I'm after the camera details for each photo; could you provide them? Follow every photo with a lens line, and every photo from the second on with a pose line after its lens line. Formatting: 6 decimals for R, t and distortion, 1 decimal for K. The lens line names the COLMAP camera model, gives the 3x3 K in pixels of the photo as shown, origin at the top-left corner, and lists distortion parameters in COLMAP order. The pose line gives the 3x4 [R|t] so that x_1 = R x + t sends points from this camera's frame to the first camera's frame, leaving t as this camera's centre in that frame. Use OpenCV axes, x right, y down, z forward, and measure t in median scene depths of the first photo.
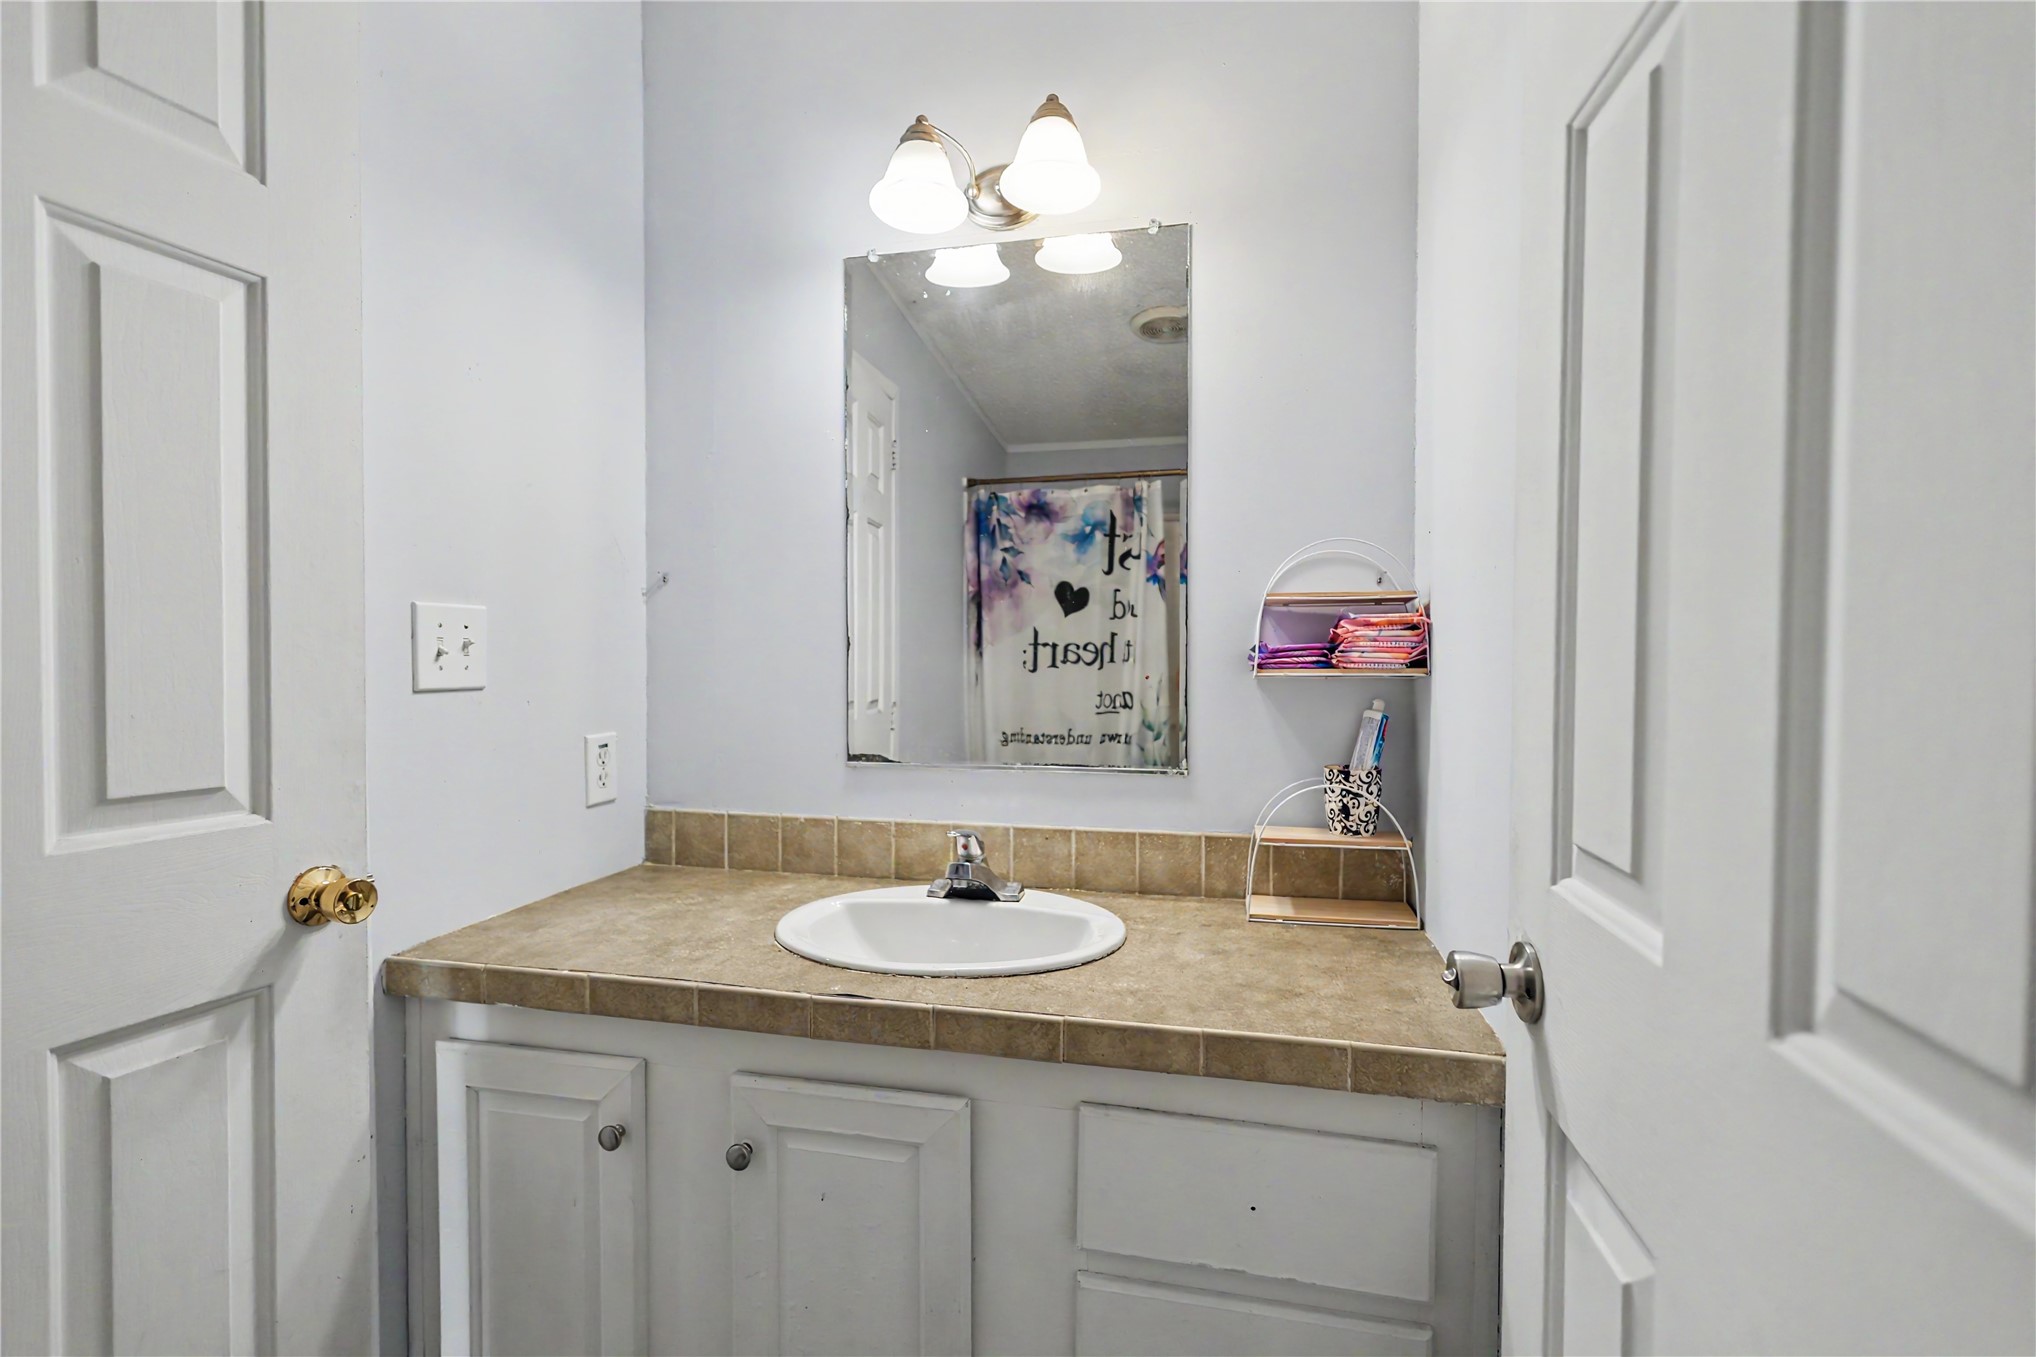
lens RADIAL K [[943.1, 0, 1018.1], [0, 943.1, 668.3], [0, 0, 1]] dist [-0.000296, 0.001141]
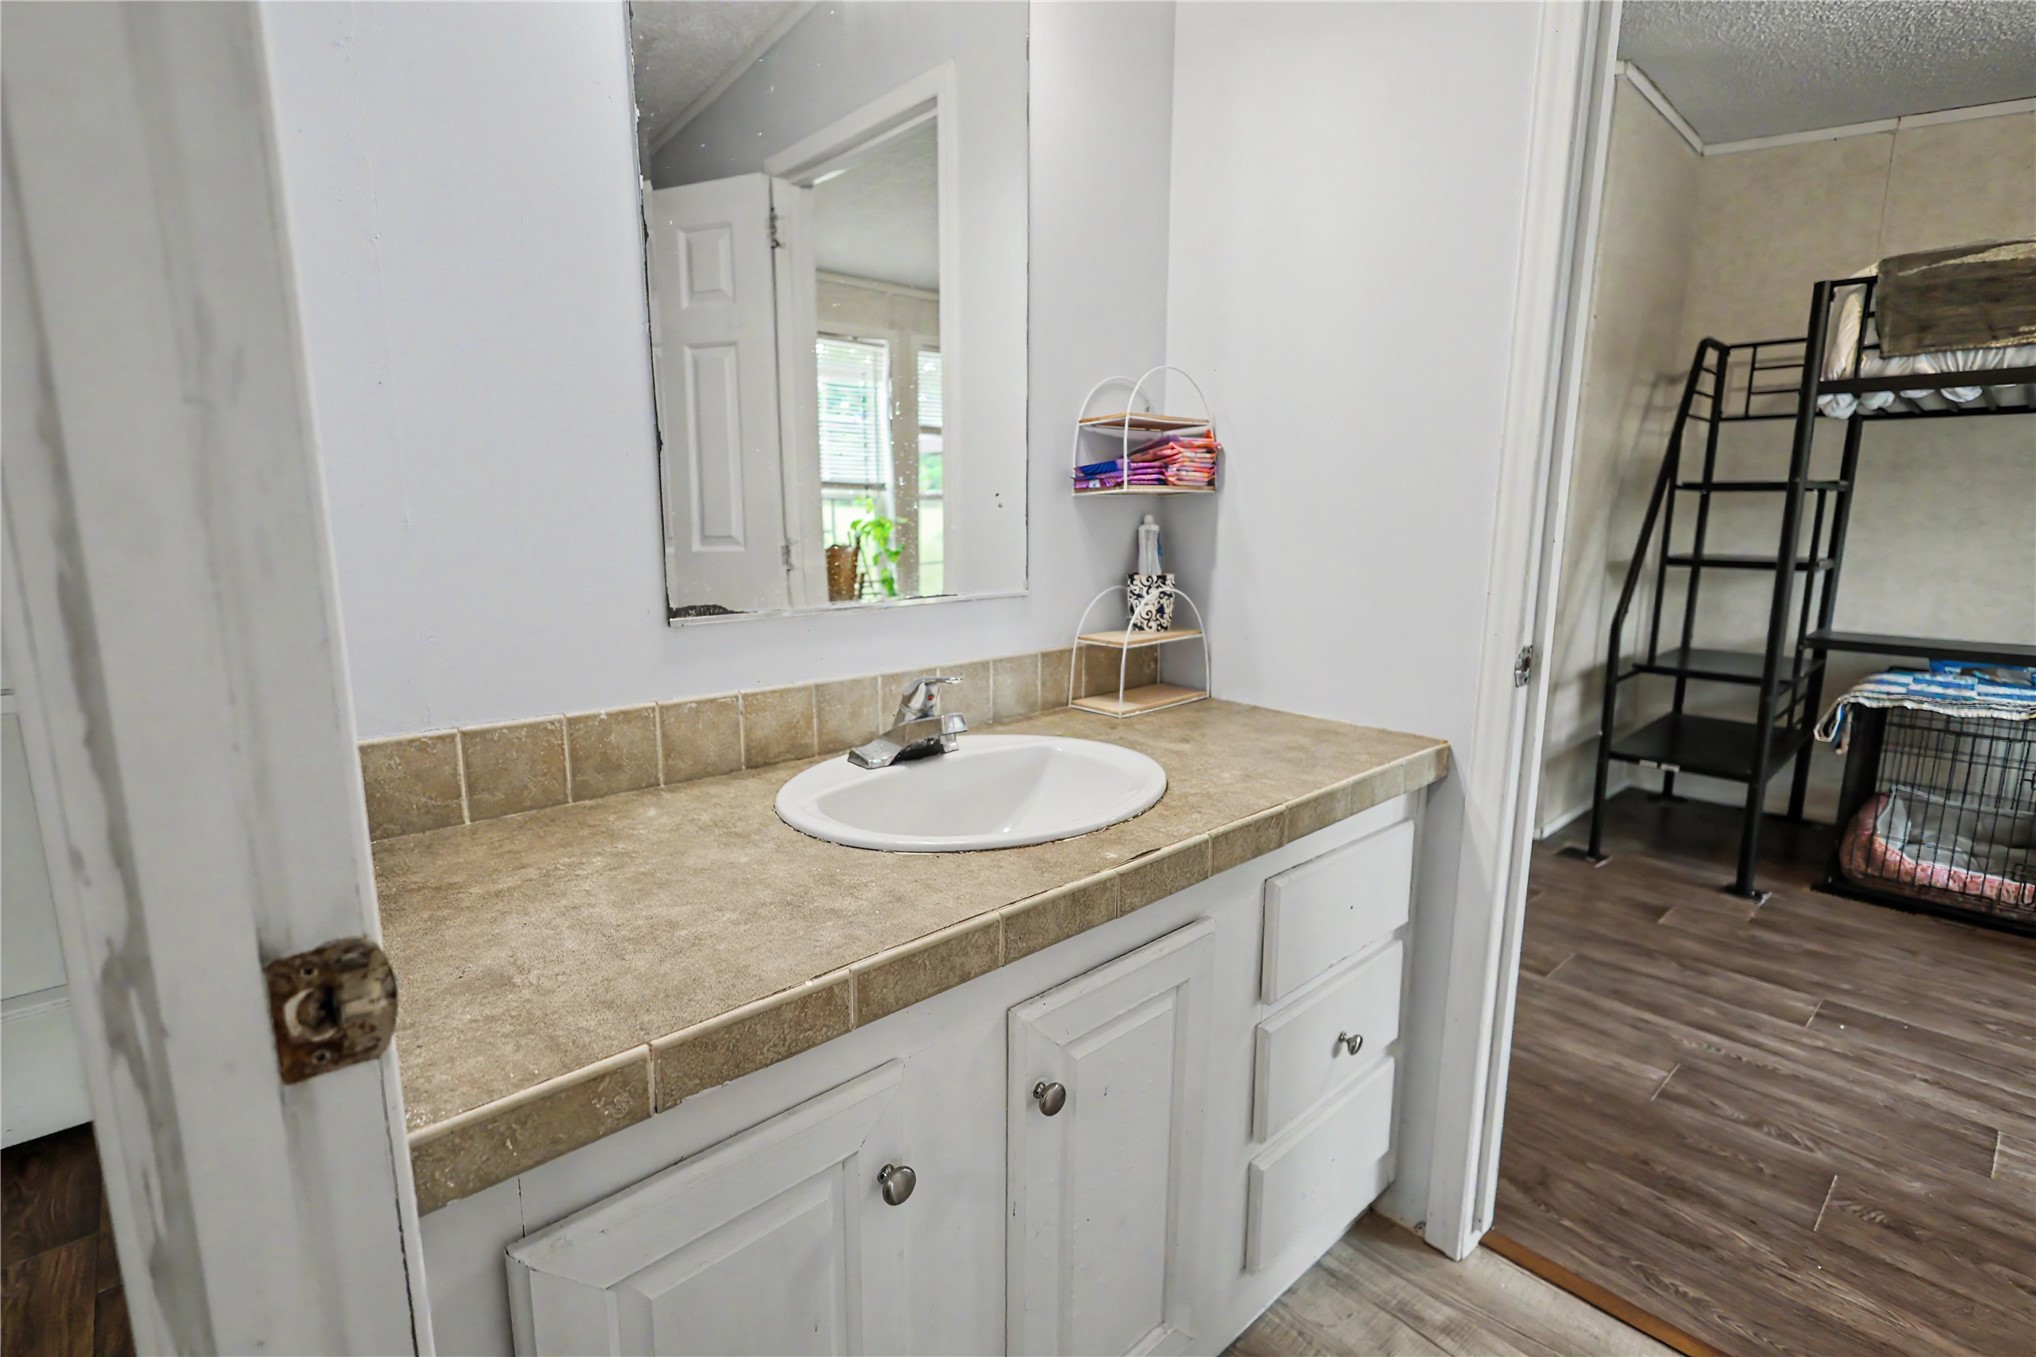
lens RADIAL K [[943.1, 0, 1022.3], [0, 943.1, 676.1], [0, 0, 1]] dist [-0.000296, 0.001141]
pose [[0.564573, -0.146519, 0.812274, -0.702344], [0.008622, 0.985111, 0.171703, 0.029514], [-0.825338, -0.089935, 0.557431, 0.481728]]
